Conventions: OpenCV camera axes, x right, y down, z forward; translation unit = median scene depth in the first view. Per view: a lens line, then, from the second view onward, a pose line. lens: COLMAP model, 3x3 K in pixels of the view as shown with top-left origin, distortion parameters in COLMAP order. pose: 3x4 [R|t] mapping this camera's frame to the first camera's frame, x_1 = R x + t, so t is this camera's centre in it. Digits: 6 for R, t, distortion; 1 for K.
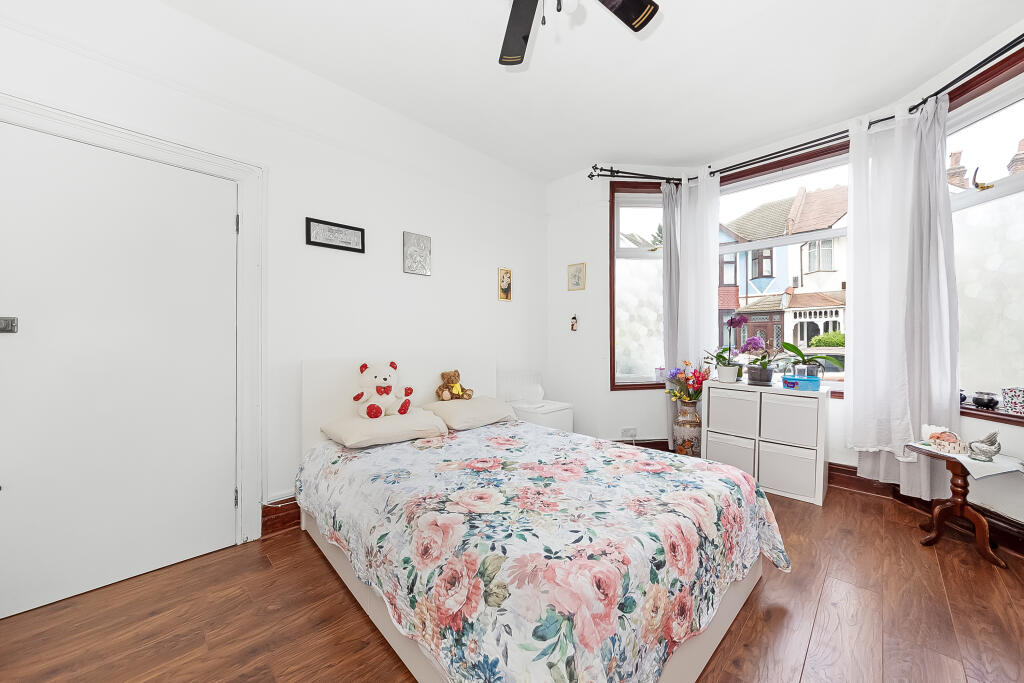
lens RADIAL K [[365.4, 0, 503.7], [0, 365.4, 341.0], [0, 0, 1]] dist [-0.000013, -0.000173]
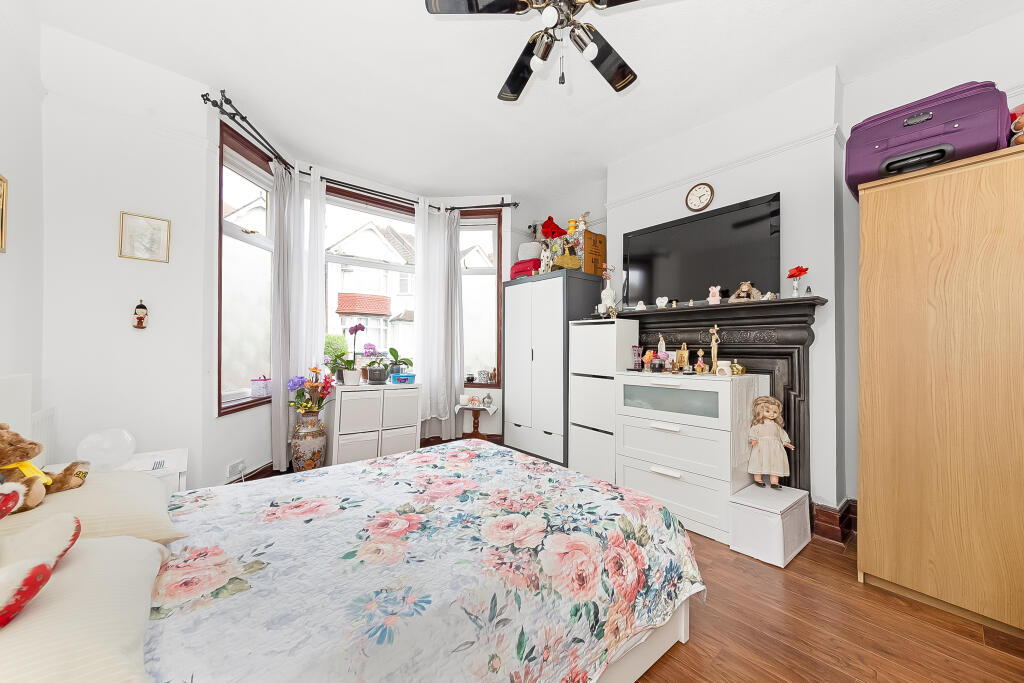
lens RADIAL K [[390.6, 0, 505.7], [0, 390.6, 343.7], [0, 0, 1]] dist [0.013551, 0.000708]
pose [[0.069132, 0.005734, 0.997591, -0.778679], [-0.006450, 0.999965, -0.005300, -0.009310], [-0.997587, -0.006068, 0.069166, 0.718335]]
